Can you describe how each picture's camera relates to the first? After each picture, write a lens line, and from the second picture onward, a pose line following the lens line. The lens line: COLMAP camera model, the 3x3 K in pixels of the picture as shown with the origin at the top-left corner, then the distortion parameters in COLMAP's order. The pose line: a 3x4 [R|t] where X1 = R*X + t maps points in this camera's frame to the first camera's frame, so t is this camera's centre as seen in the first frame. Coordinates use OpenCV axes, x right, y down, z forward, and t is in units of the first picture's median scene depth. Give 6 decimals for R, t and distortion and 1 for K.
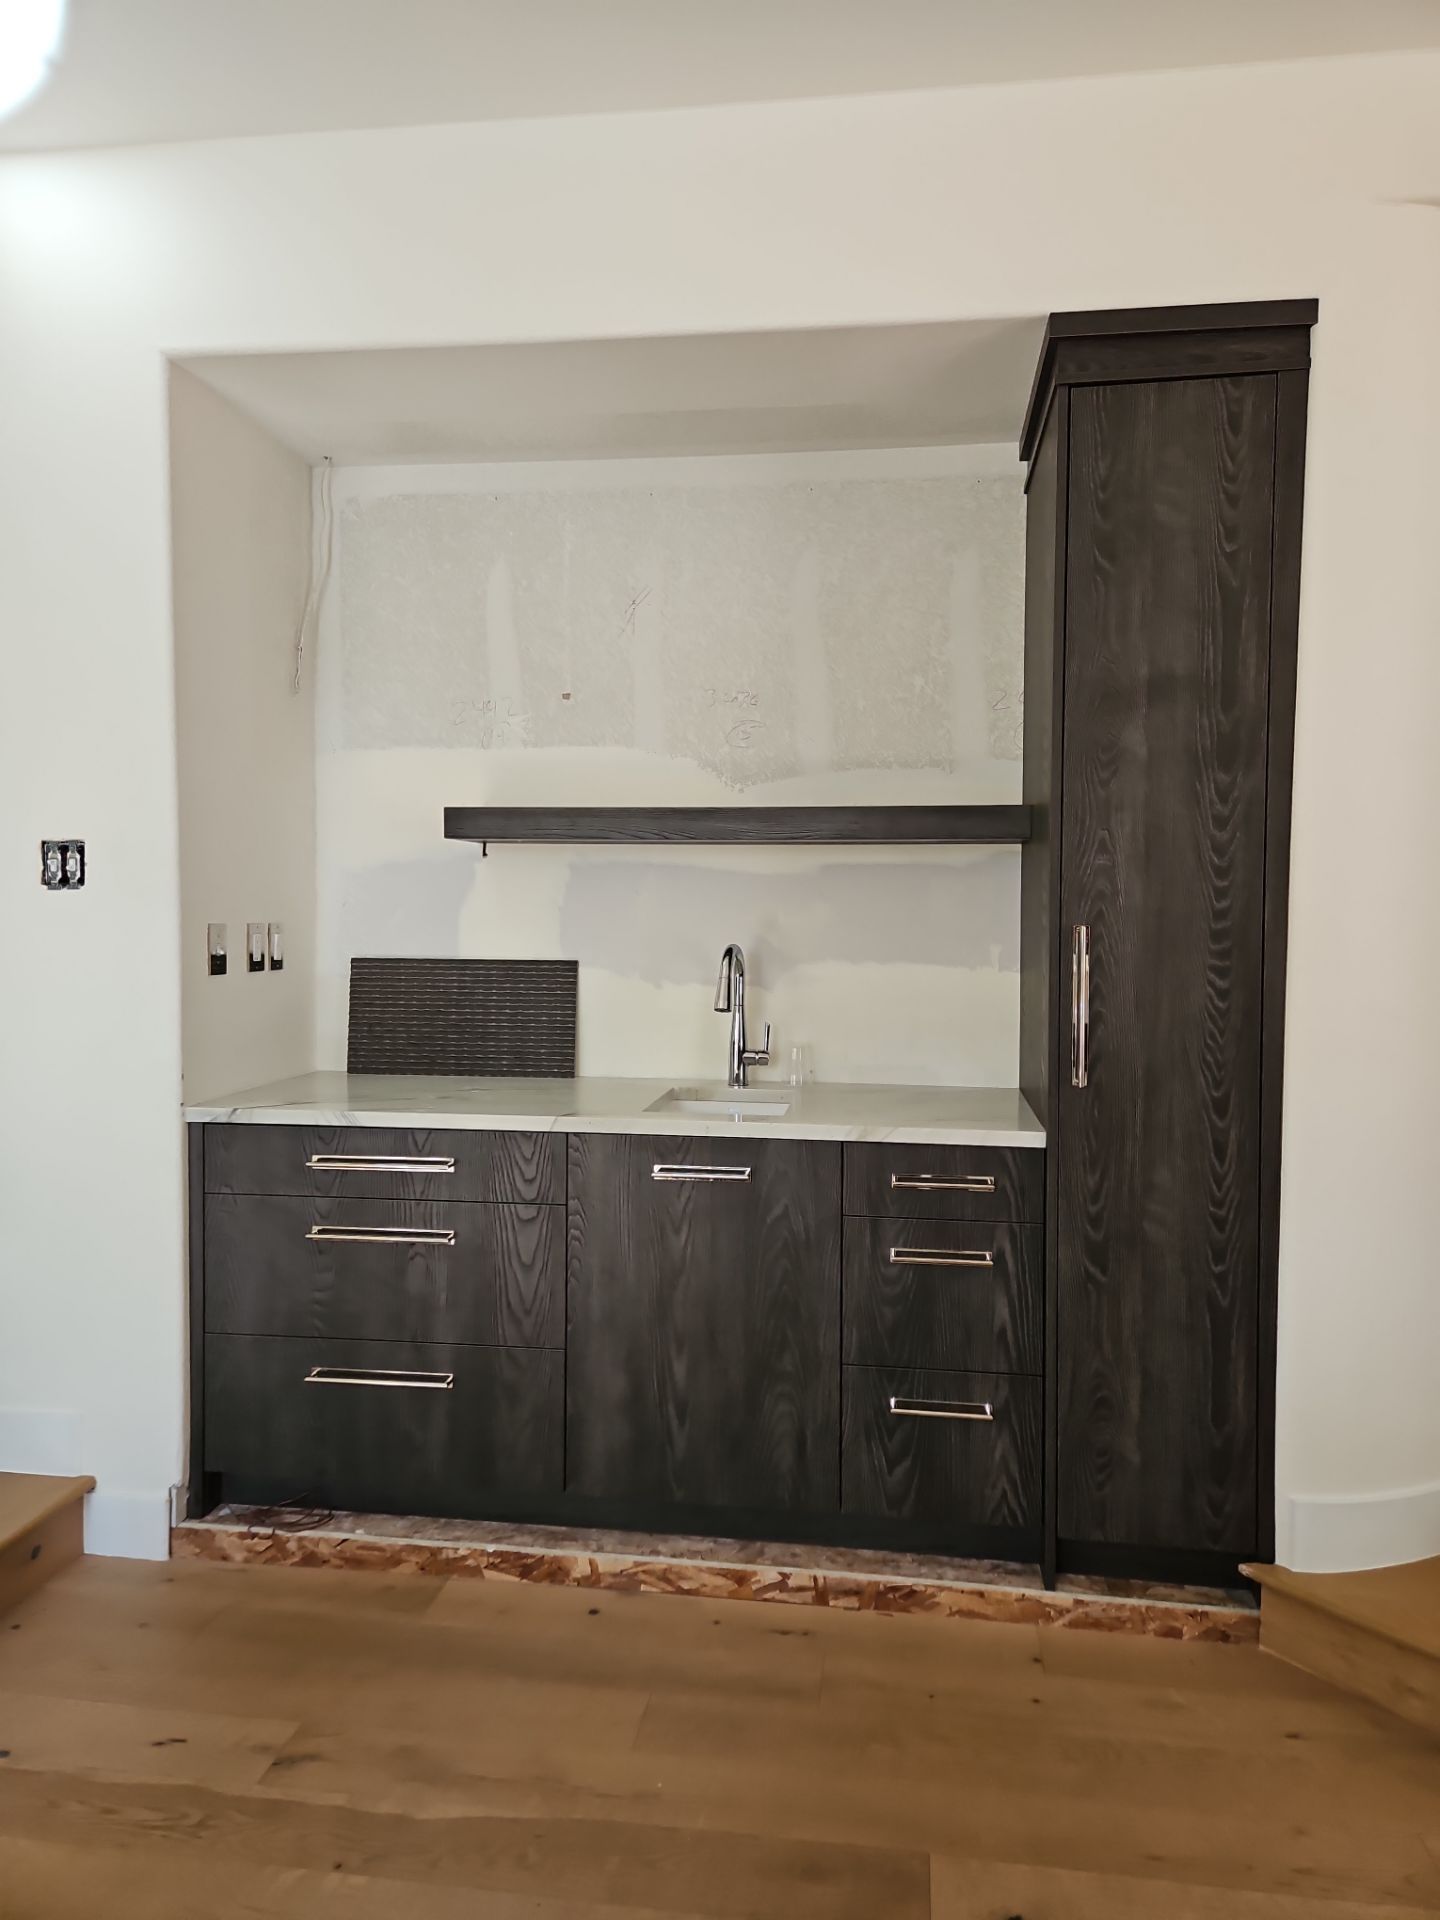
lens RADIAL K [[1329.8, 0, 803.7], [0, 1329.8, 963.7], [0, 0, 1]] dist [0.078681, -0.074316]
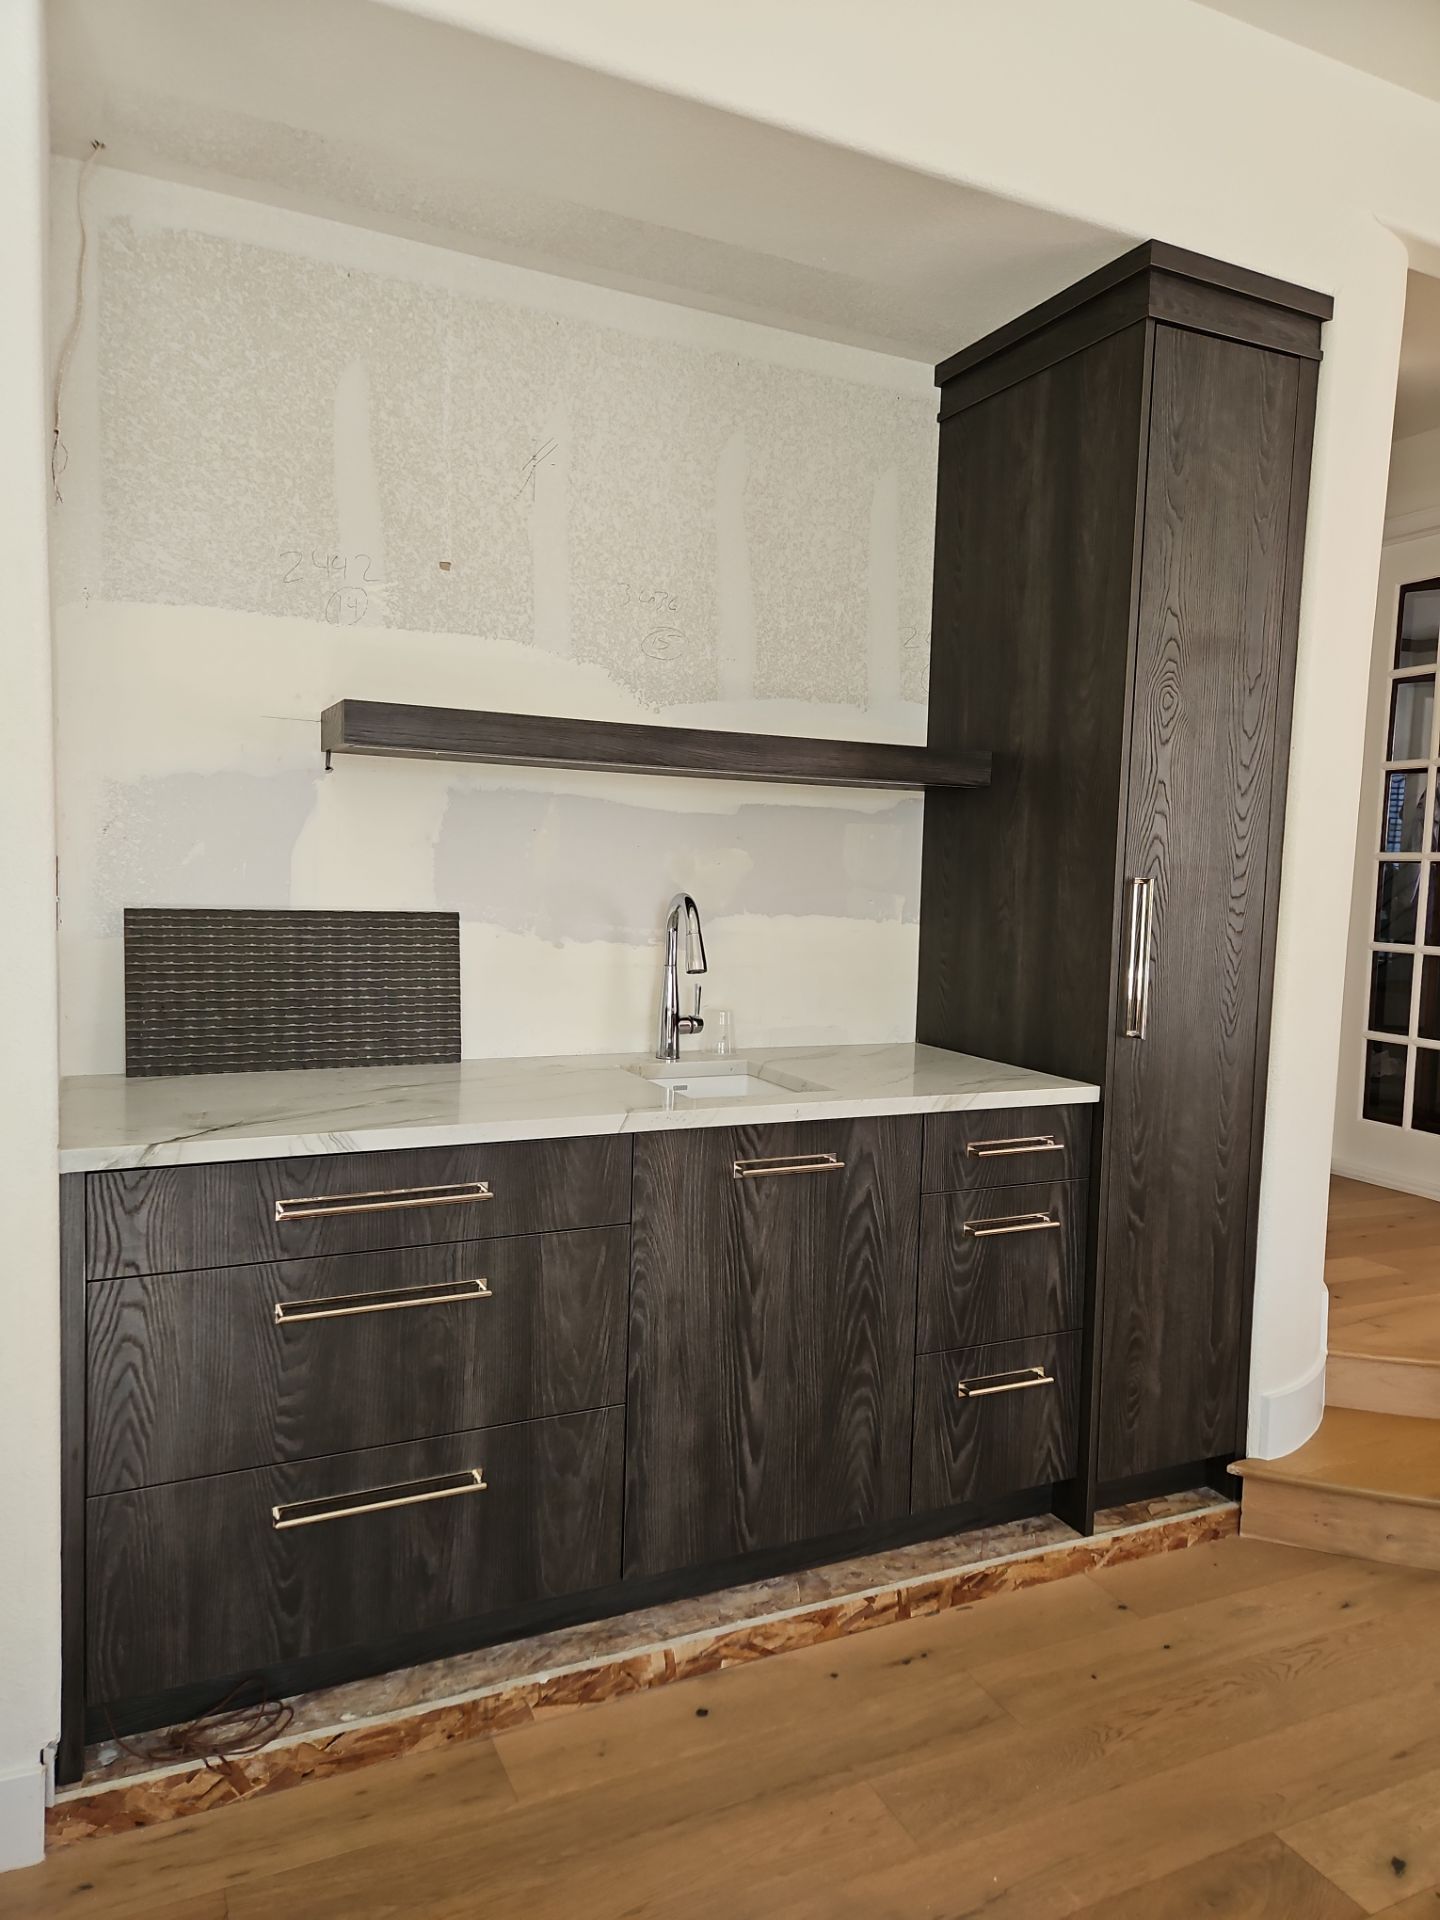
lens RADIAL K [[1279.7, 0, 726.3], [0, 1279.7, 969.6], [0, 0, 1]] dist [0.075294, -0.065316]
pose [[0.833043, -0.026731, 0.552562, -0.547479], [0.000476, 0.998866, 0.047604, -0.005671], [-0.553208, -0.039393, 0.832111, 0.342387]]
